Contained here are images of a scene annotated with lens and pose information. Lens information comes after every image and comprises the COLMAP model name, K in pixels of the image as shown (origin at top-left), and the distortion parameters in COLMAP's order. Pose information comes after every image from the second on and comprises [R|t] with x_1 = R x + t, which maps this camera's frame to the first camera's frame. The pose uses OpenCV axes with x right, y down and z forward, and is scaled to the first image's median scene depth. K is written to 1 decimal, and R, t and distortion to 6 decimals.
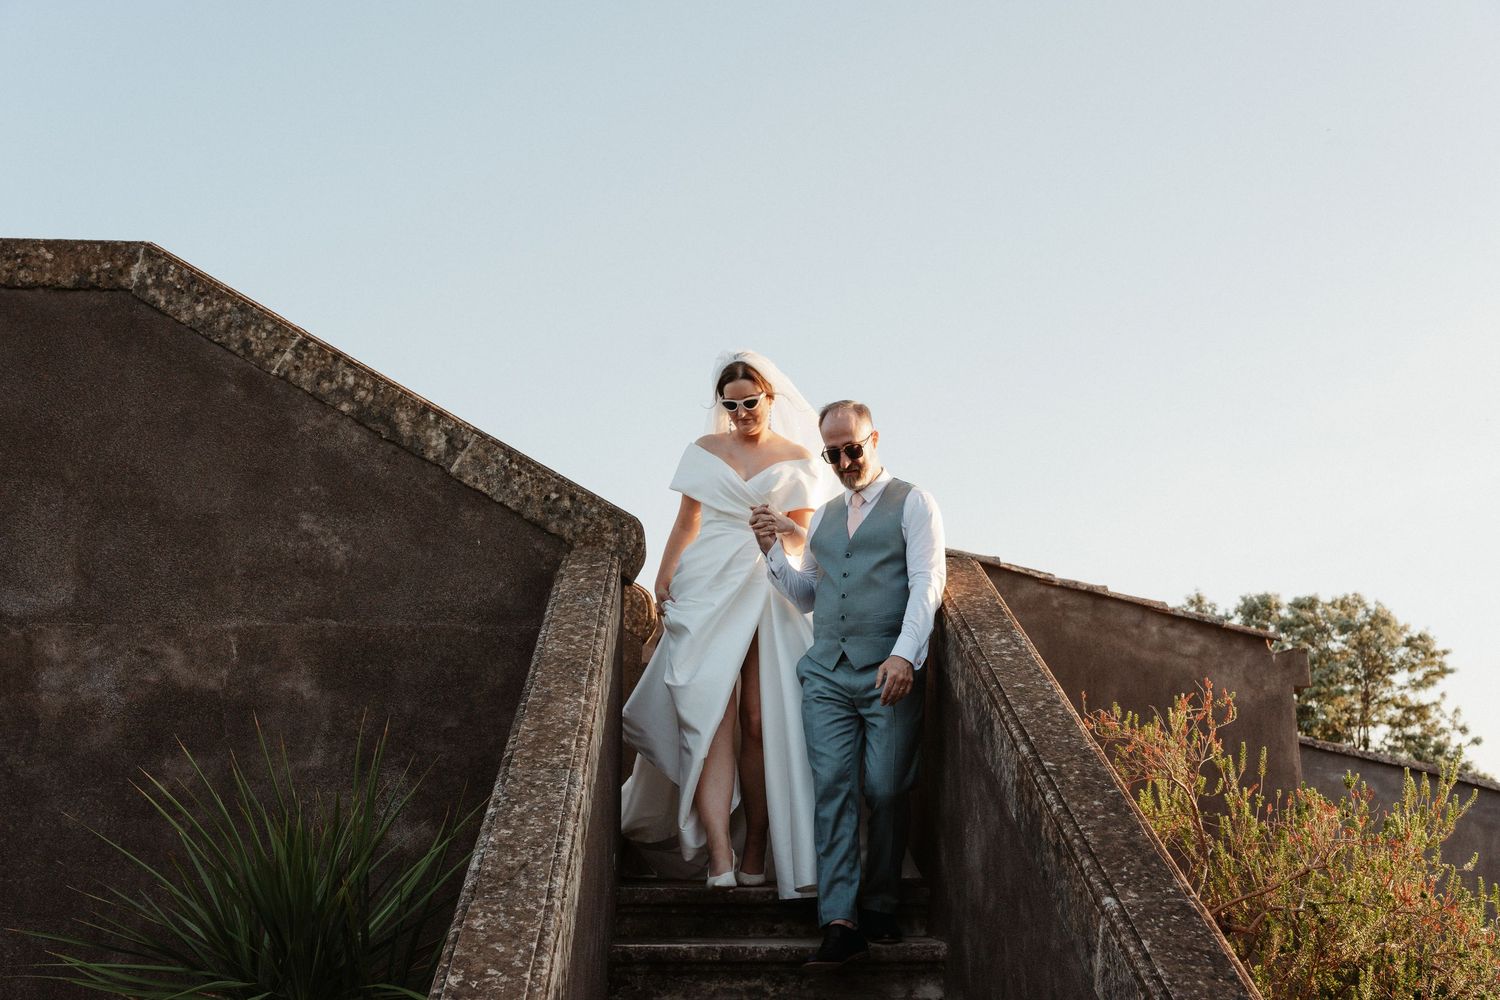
lens RADIAL K [[2099.3, 0, 750.0], [0, 2099.3, 500.0], [0, 0, 1]] dist [-0.075111, -0.043468]
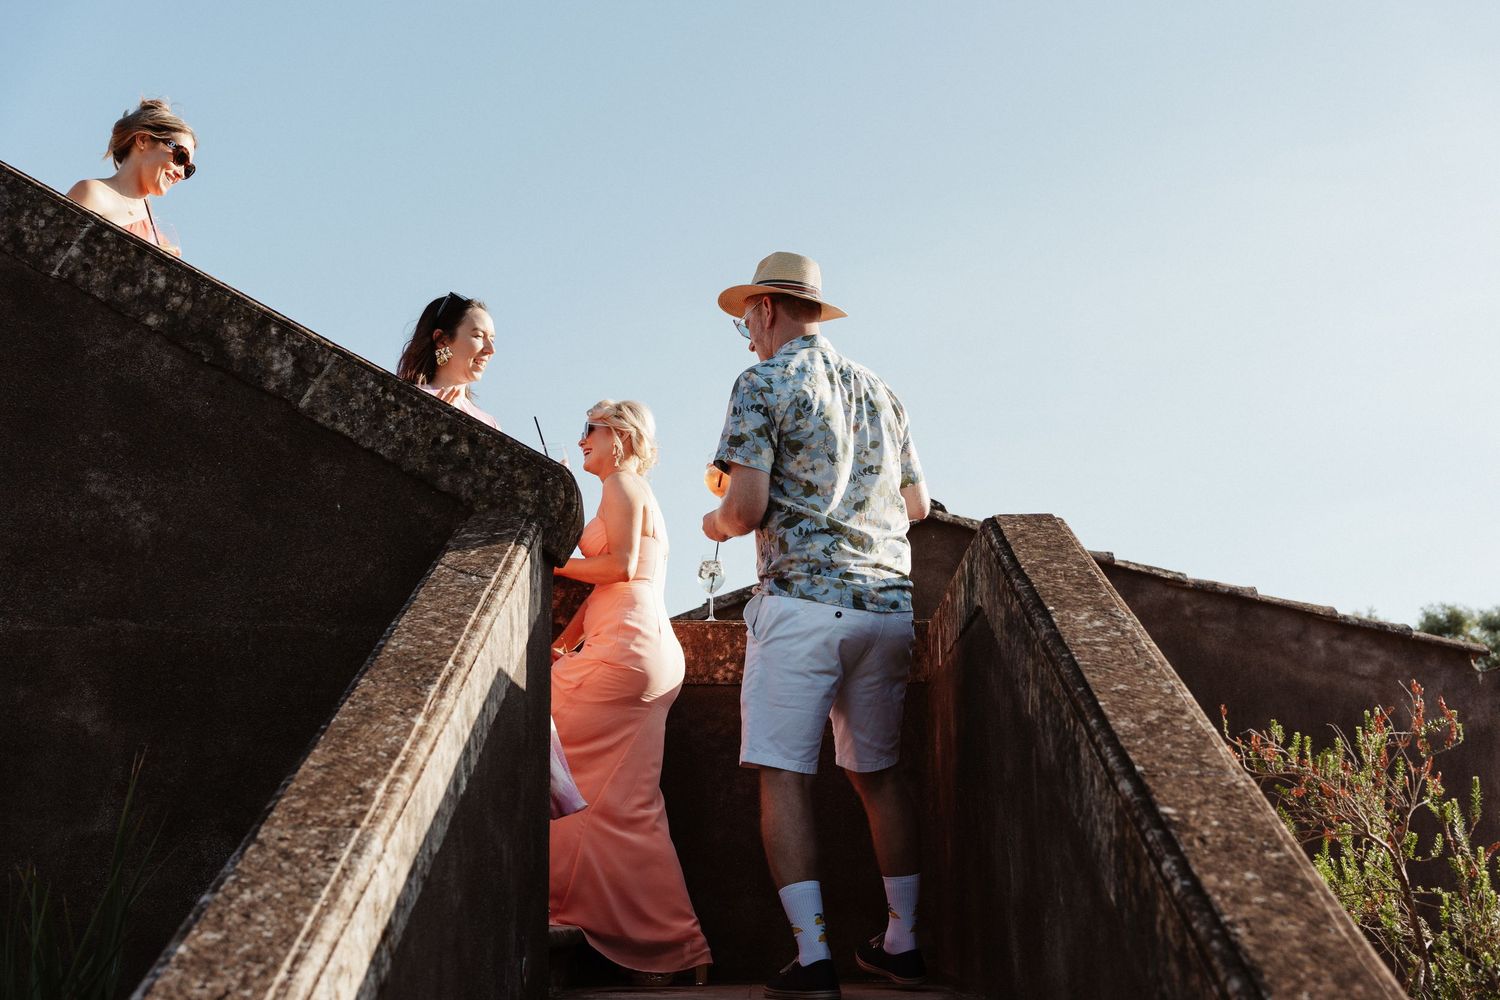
lens RADIAL K [[2099.3, 0, 750.0], [0, 2099.3, 500.0], [0, 0, 1]] dist [-0.075111, -0.043468]
pose [[0.997571, -0.022358, -0.065968, 0.052662], [0.020088, 0.999190, -0.034869, 0.045139], [0.066694, 0.033460, 0.997212, 0.318820]]
